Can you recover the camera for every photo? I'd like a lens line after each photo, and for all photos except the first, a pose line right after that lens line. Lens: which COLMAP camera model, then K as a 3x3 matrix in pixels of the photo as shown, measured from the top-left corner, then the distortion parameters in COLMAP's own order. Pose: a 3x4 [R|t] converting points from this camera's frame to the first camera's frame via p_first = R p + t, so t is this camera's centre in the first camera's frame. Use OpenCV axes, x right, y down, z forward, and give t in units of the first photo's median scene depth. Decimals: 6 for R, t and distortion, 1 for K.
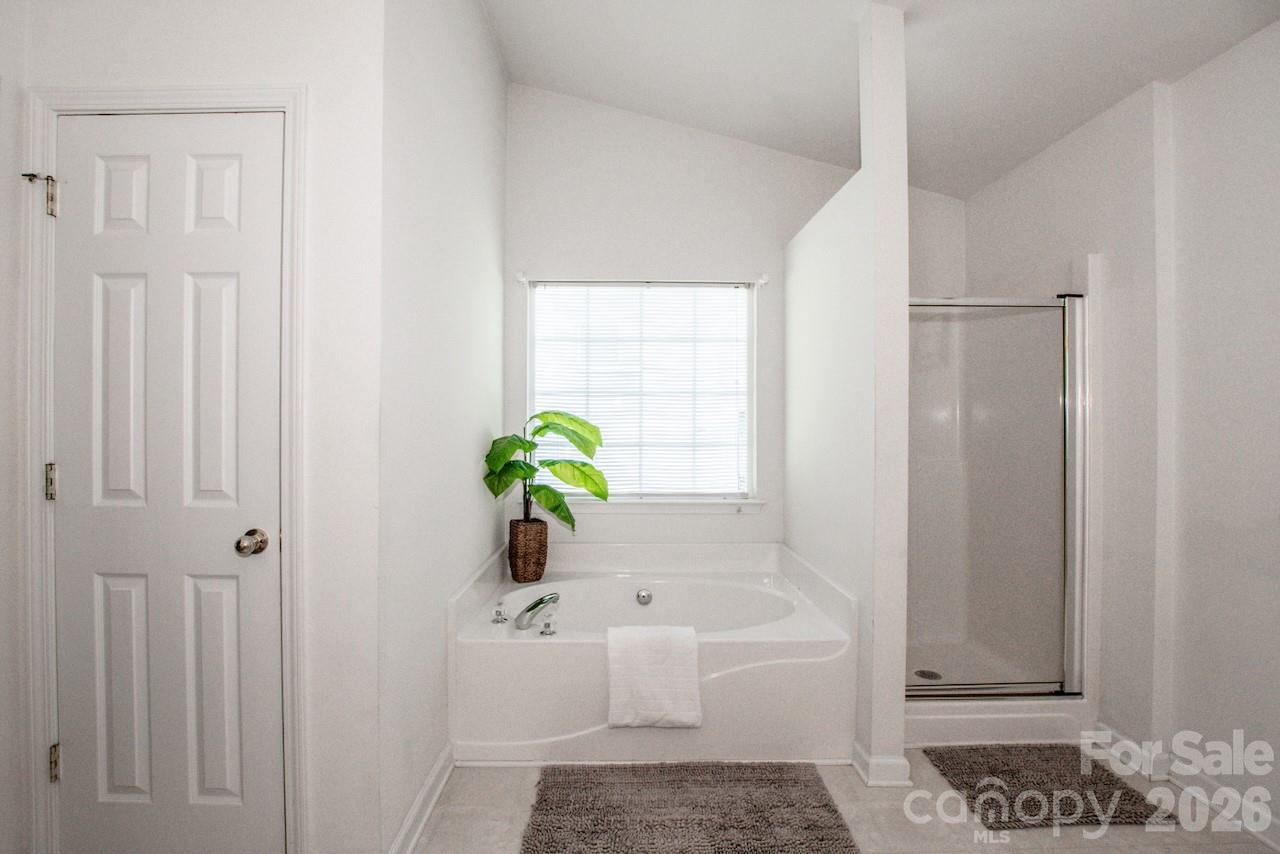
lens RADIAL K [[581.8, 0, 632.0], [0, 581.8, 416.3], [0, 0, 1]] dist [-0.032801, 0.003087]
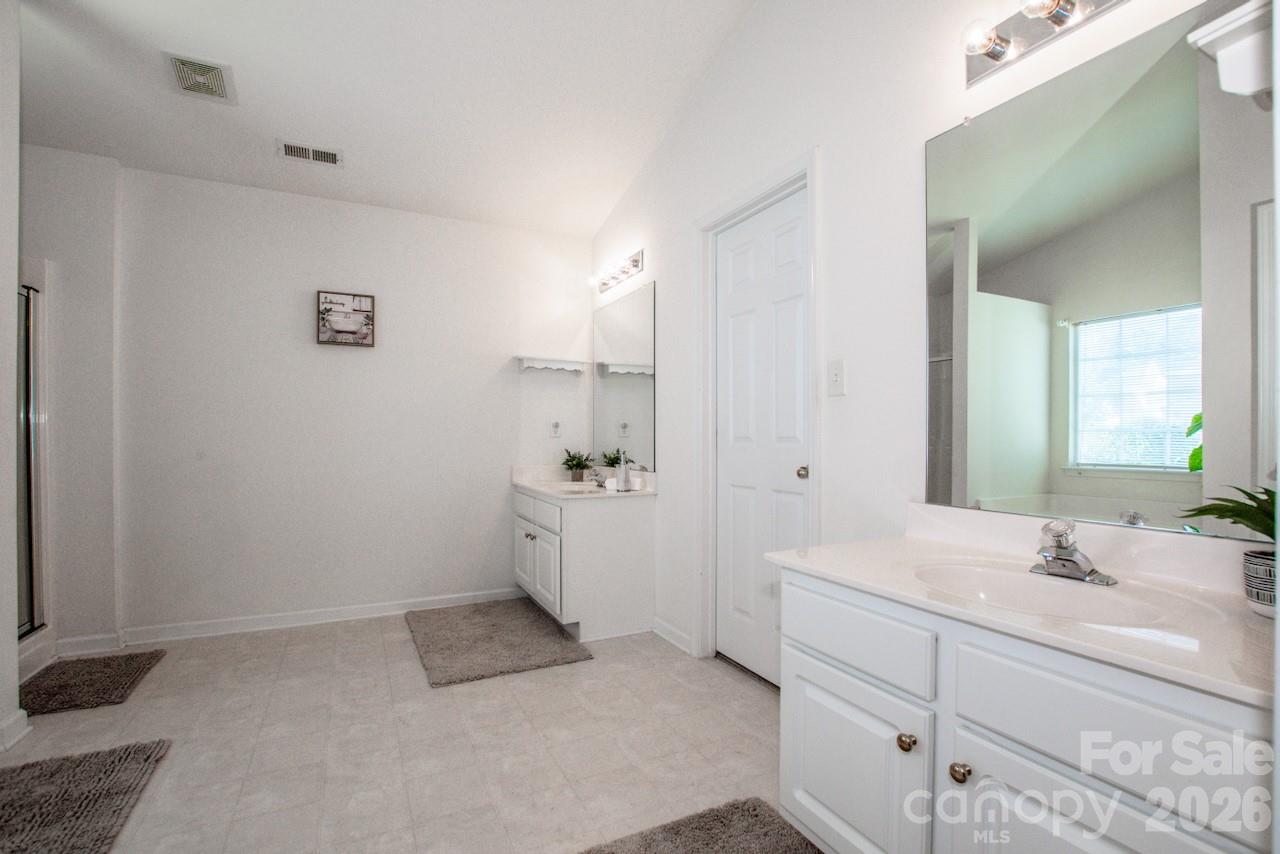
lens RADIAL K [[581.8, 0, 627.8], [0, 581.8, 434.3], [0, 0, 1]] dist [-0.032801, 0.003087]
pose [[-0.417401, -0.001271, 0.908722, -0.850224], [-0.007528, 0.999970, -0.002060, 0.085836], [-0.908691, -0.007700, -0.417398, 0.397646]]
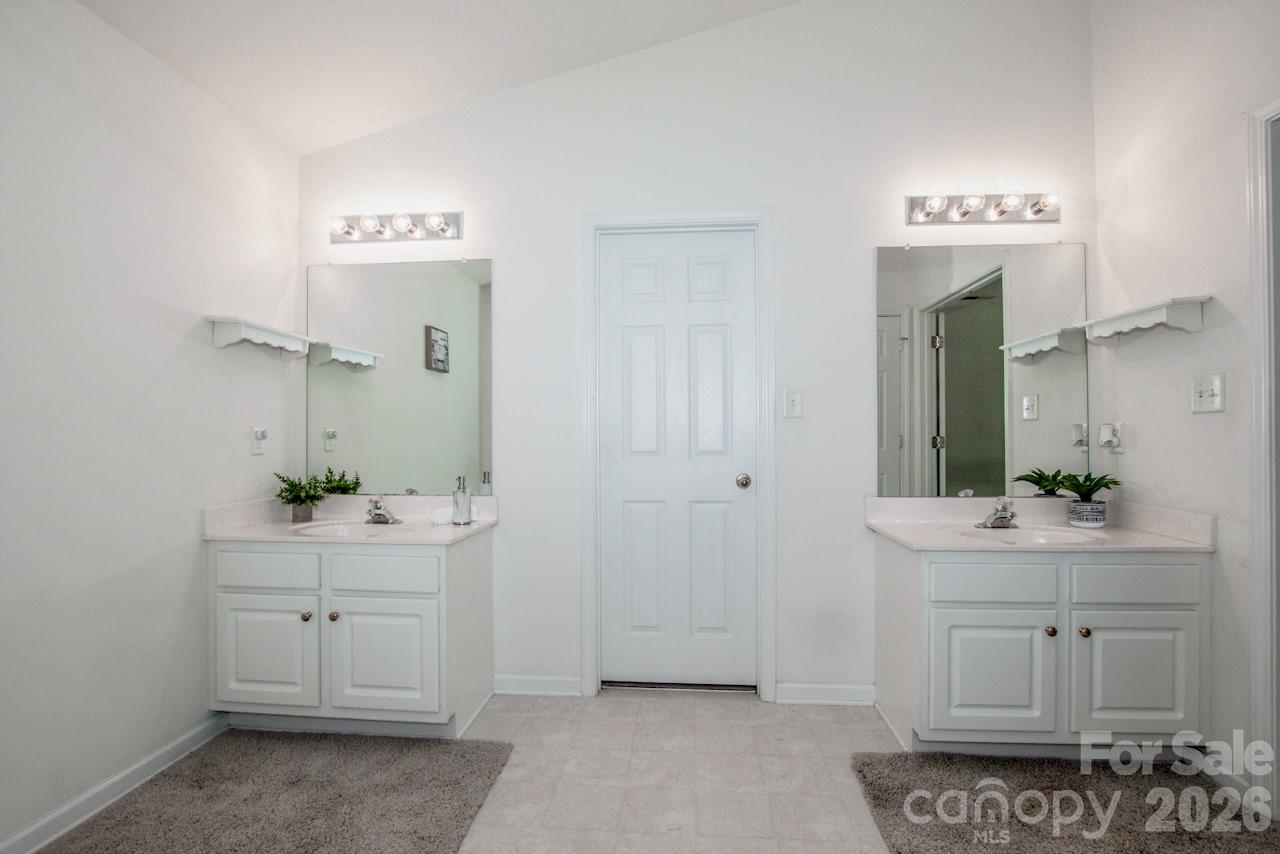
lens RADIAL K [[616.2, 0, 638.9], [0, 616.2, 431.6], [0, 0, 1]] dist [-0.022105, -0.000133]
pose [[-0.996036, -0.001740, 0.088929, 0.029018], [-0.003483, 0.999805, -0.019439, 0.071189], [-0.088878, -0.019672, -0.995848, 0.935020]]
